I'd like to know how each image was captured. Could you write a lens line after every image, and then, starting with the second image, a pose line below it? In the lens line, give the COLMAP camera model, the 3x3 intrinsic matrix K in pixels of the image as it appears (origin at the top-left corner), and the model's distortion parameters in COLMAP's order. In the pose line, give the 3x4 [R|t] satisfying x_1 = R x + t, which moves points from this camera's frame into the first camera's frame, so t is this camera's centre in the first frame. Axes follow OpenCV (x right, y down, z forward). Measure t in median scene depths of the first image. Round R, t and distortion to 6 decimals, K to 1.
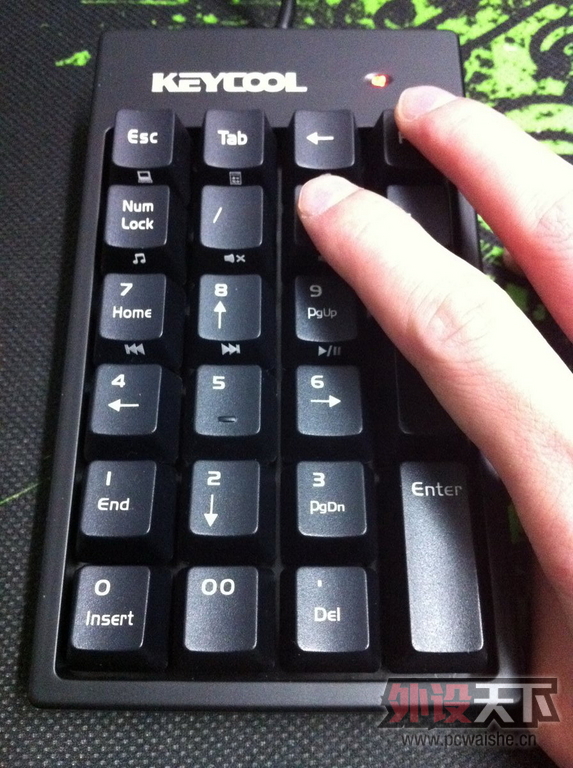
lens RADIAL K [[731.1, 0, 286.5], [0, 731.1, 384.0], [0, 0, 1]] dist [0.055642, -0.231009]
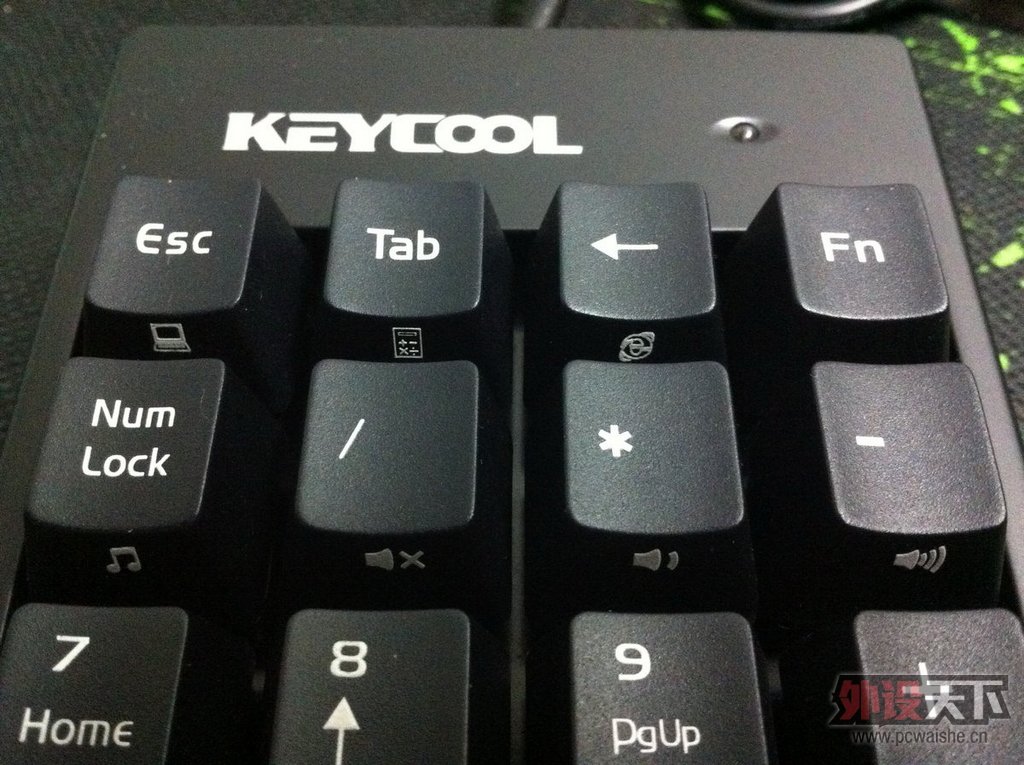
lens RADIAL K [[1047.8, 0, 524.1], [0, 1047.8, 382.6], [0, 0, 1]] dist [0.005691, -0.017344]
pose [[0.999883, 0.005388, 0.014305, -0.016579], [-0.001626, 0.967998, -0.250954, -0.125510], [-0.015199, 0.250902, 0.967893, 0.484247]]
